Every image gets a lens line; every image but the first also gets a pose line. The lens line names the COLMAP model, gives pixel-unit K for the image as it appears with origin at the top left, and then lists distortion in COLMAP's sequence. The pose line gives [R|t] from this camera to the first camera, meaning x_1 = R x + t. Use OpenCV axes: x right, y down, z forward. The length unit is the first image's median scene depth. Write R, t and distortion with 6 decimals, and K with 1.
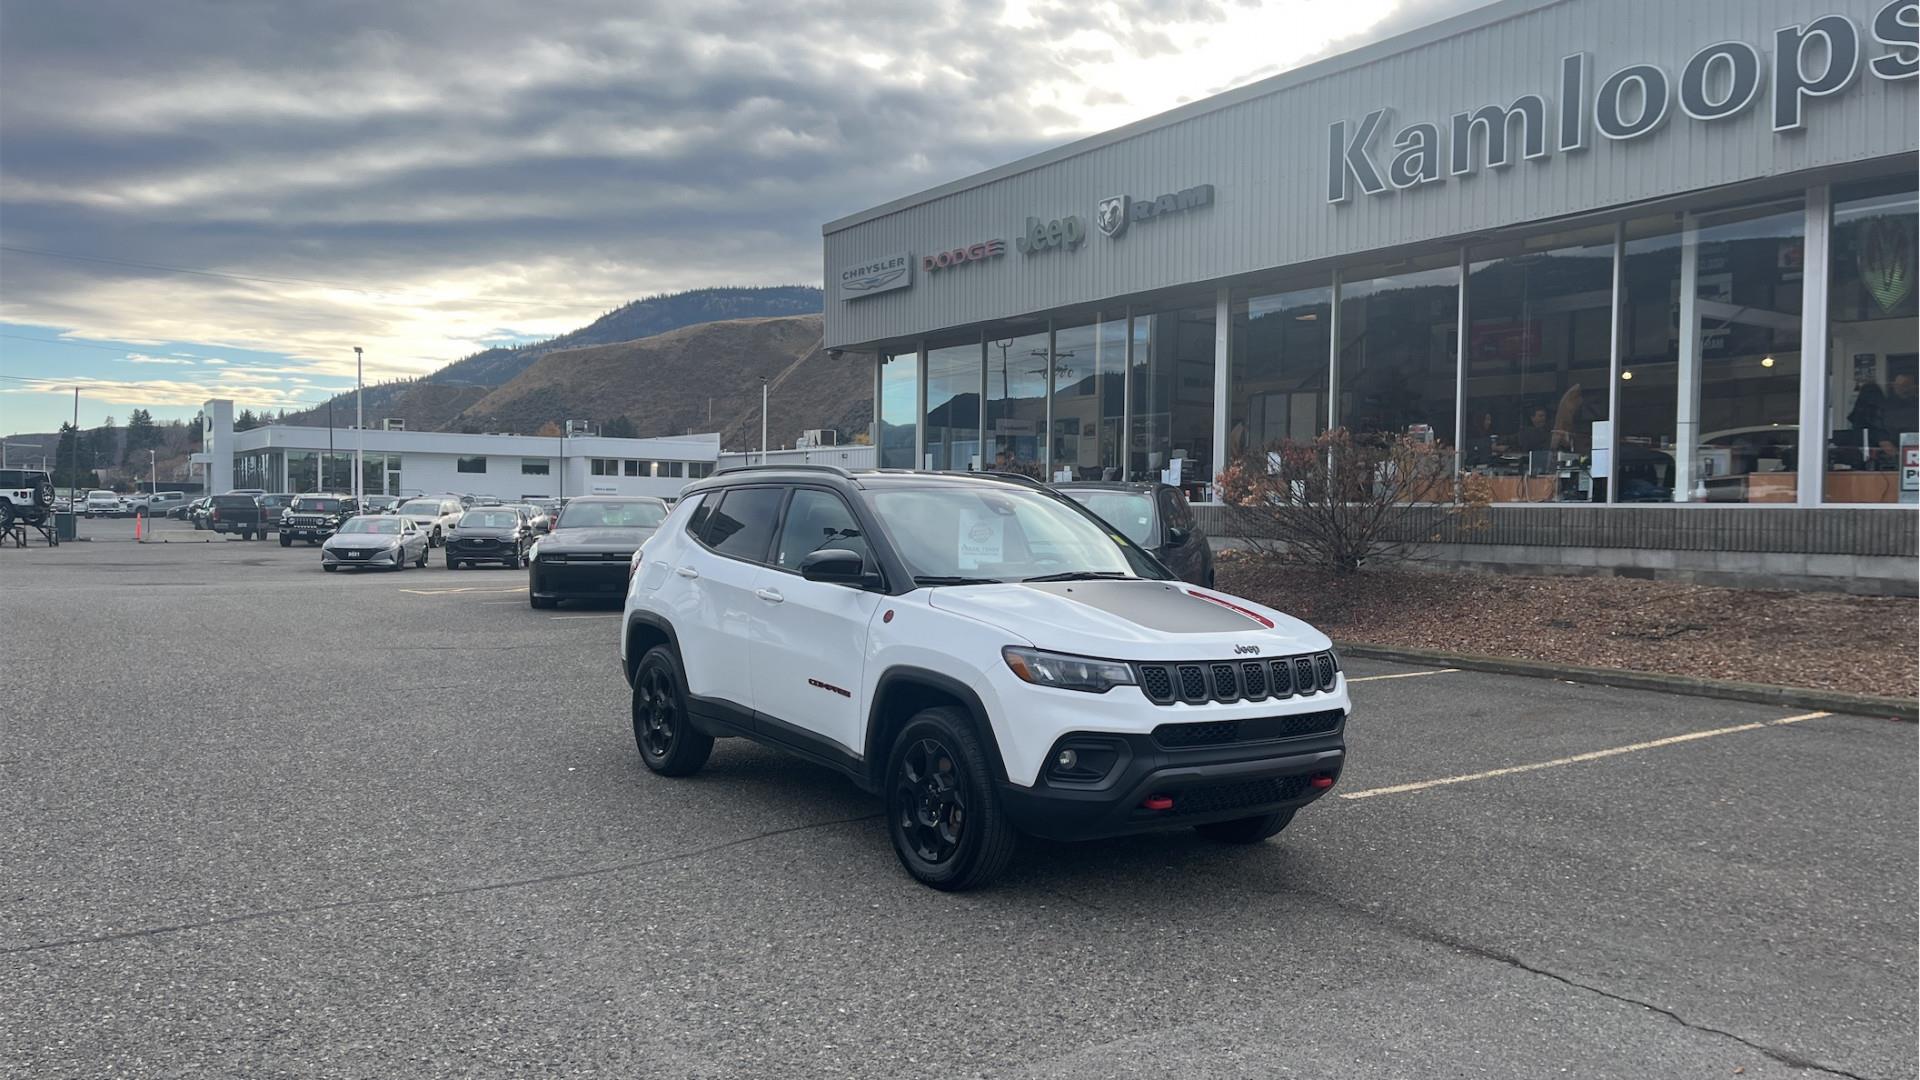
lens RADIAL K [[1444.3, 0, 967.7], [0, 1444.3, 549.3], [0, 0, 1]] dist [0.076142, -0.109175]
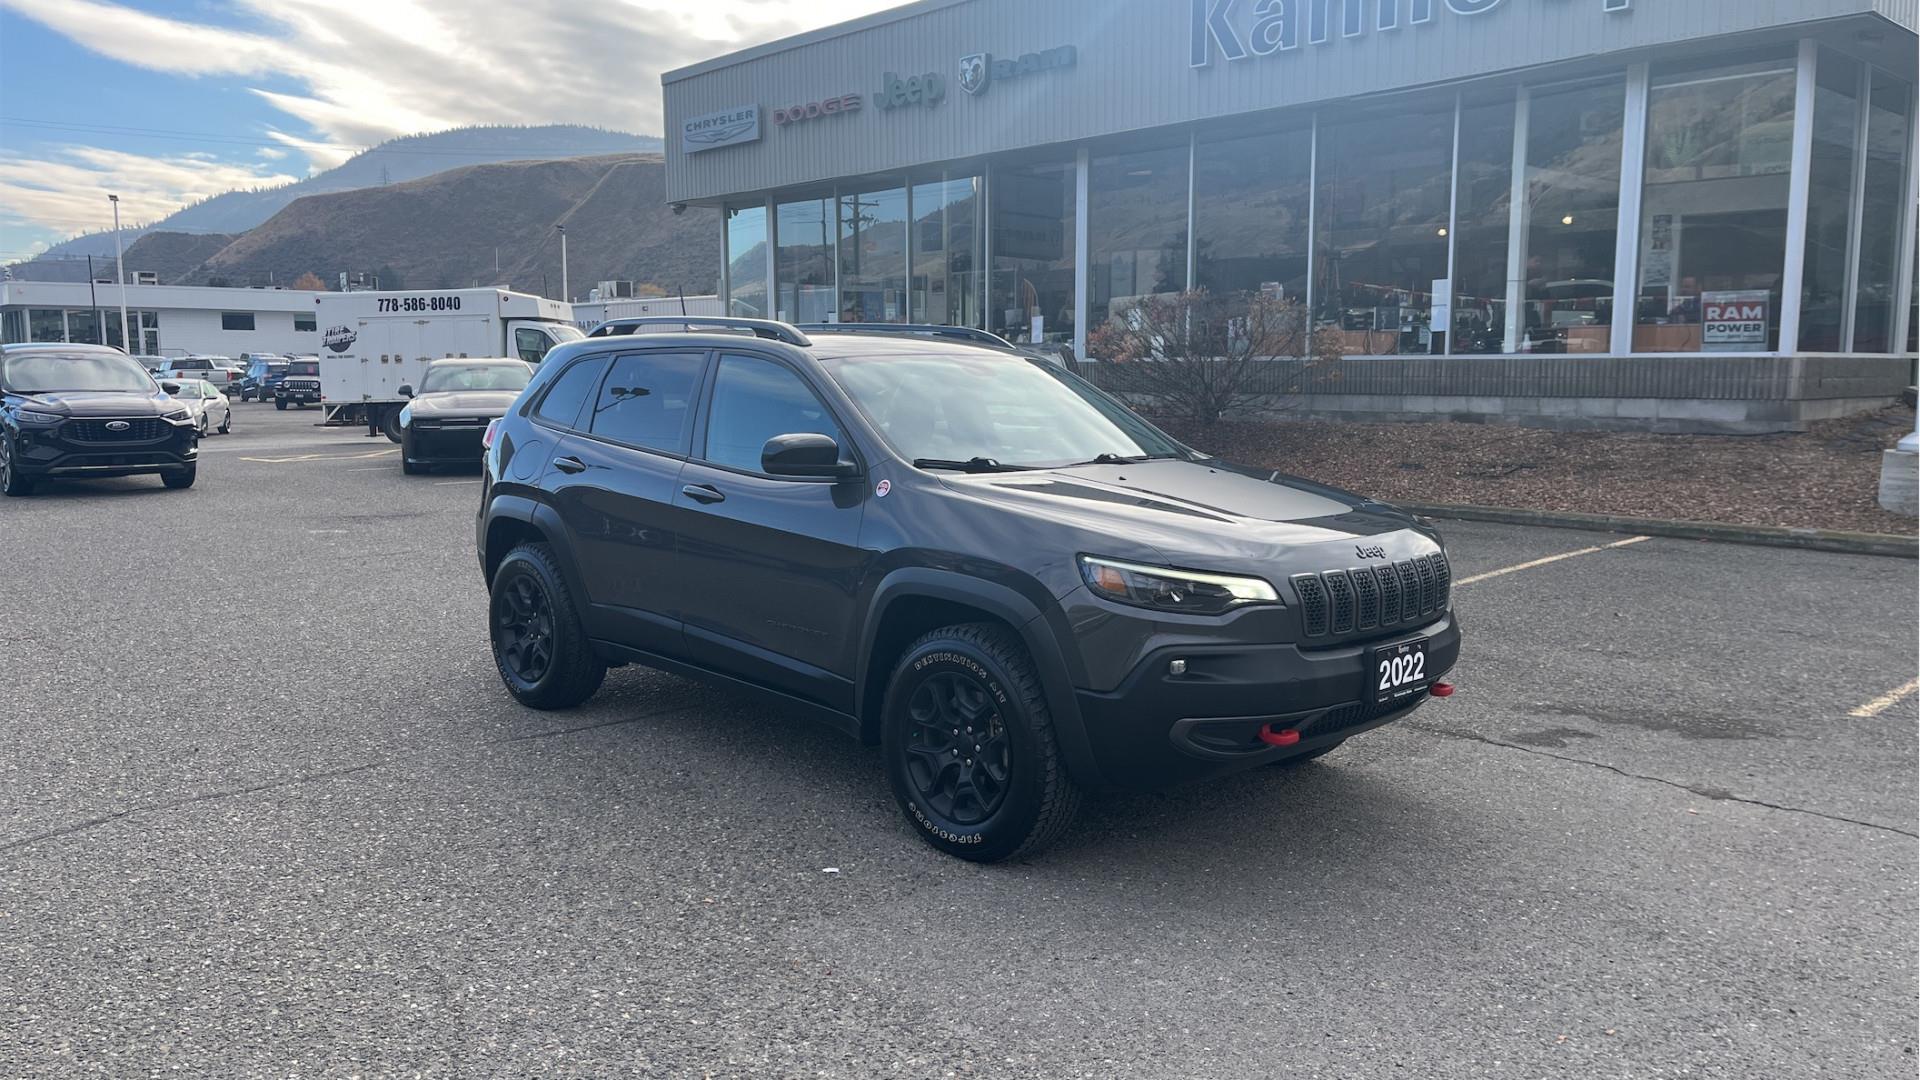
lens RADIAL K [[1456.4, 0, 961.0], [0, 1456.4, 556.7], [0, 0, 1]] dist [0.024481, -0.005947]
pose [[0.990276, -0.032275, 0.135320, -0.071759], [0.017686, 0.994030, 0.107661, -0.004973], [-0.137987, -0.104221, 0.984935, -0.048566]]
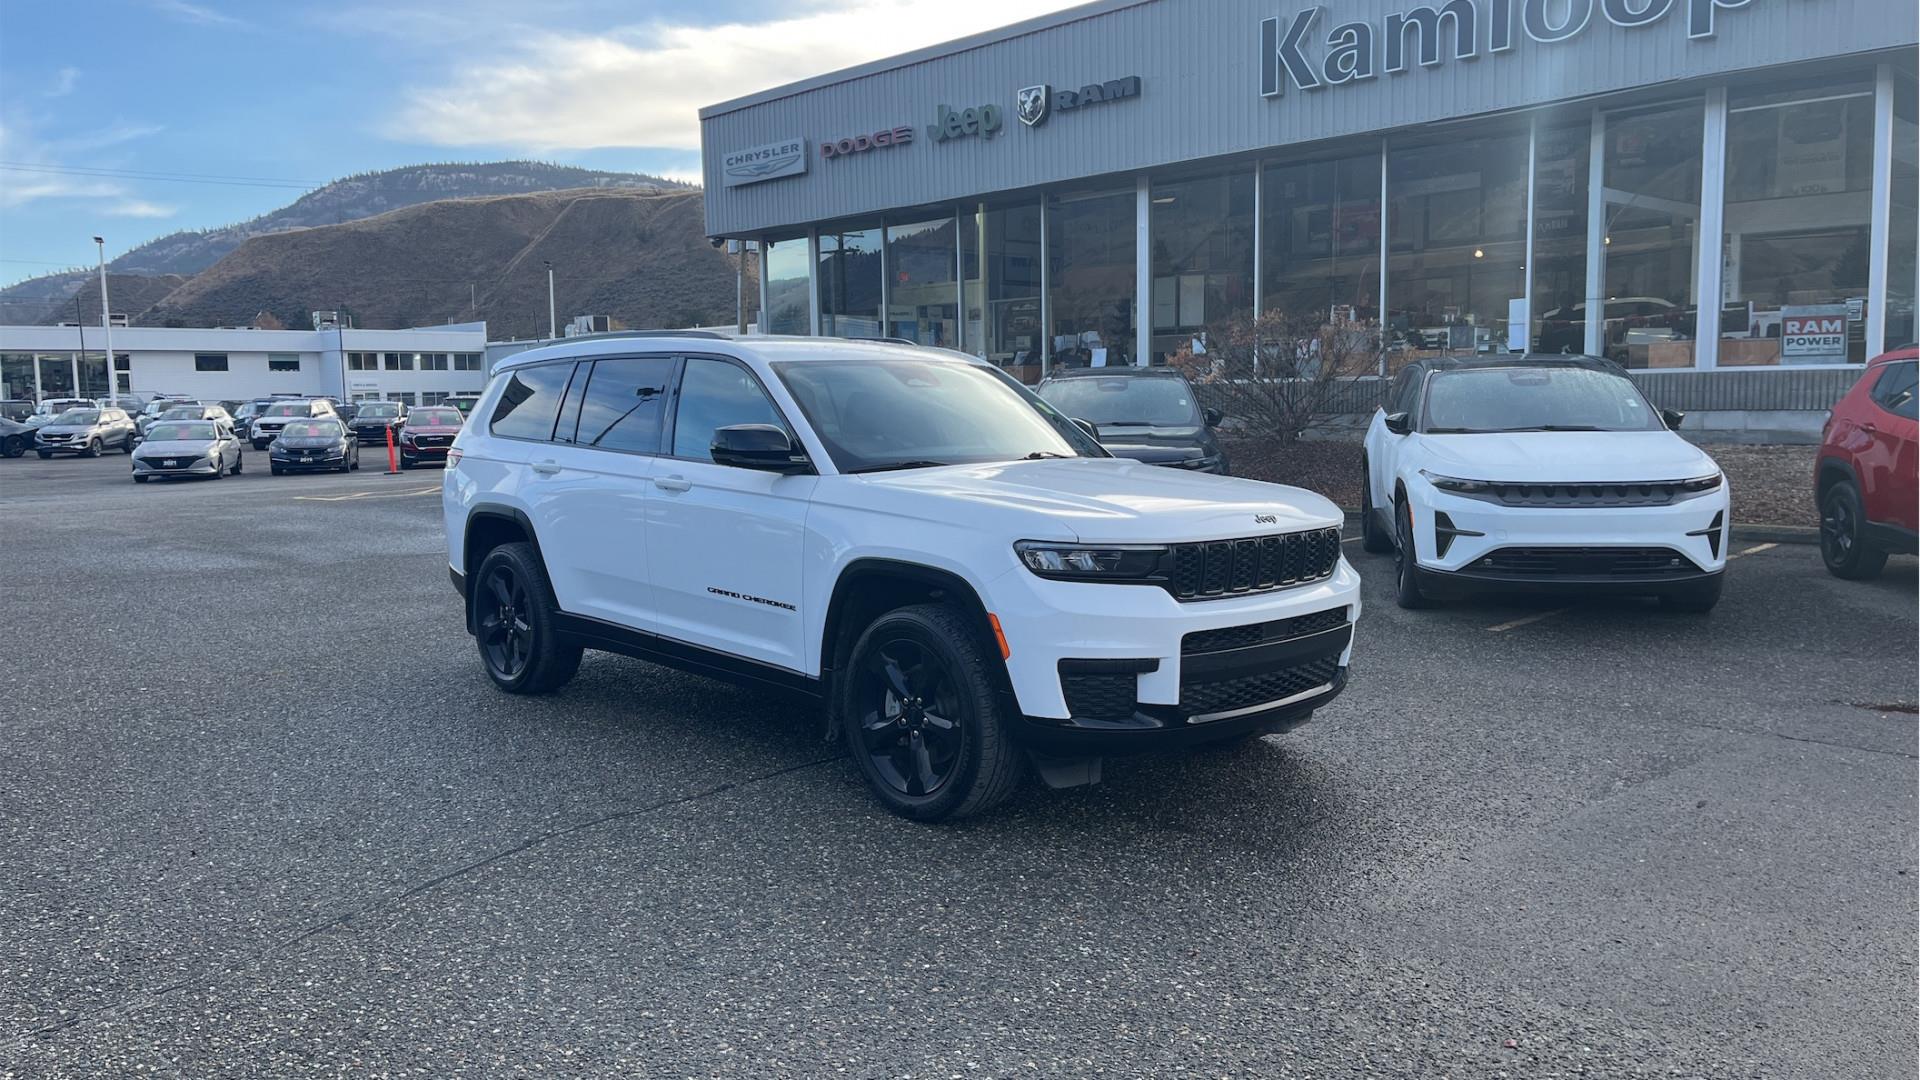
lens RADIAL K [[1456.4, 0, 961.0], [0, 1456.4, 556.7], [0, 0, 1]] dist [0.024481, -0.005947]
pose [[0.985190, -0.049761, 0.164090, -0.168739], [0.035466, 0.995406, 0.088929, -0.005246], [-0.167761, -0.081792, 0.982429, -0.044615]]
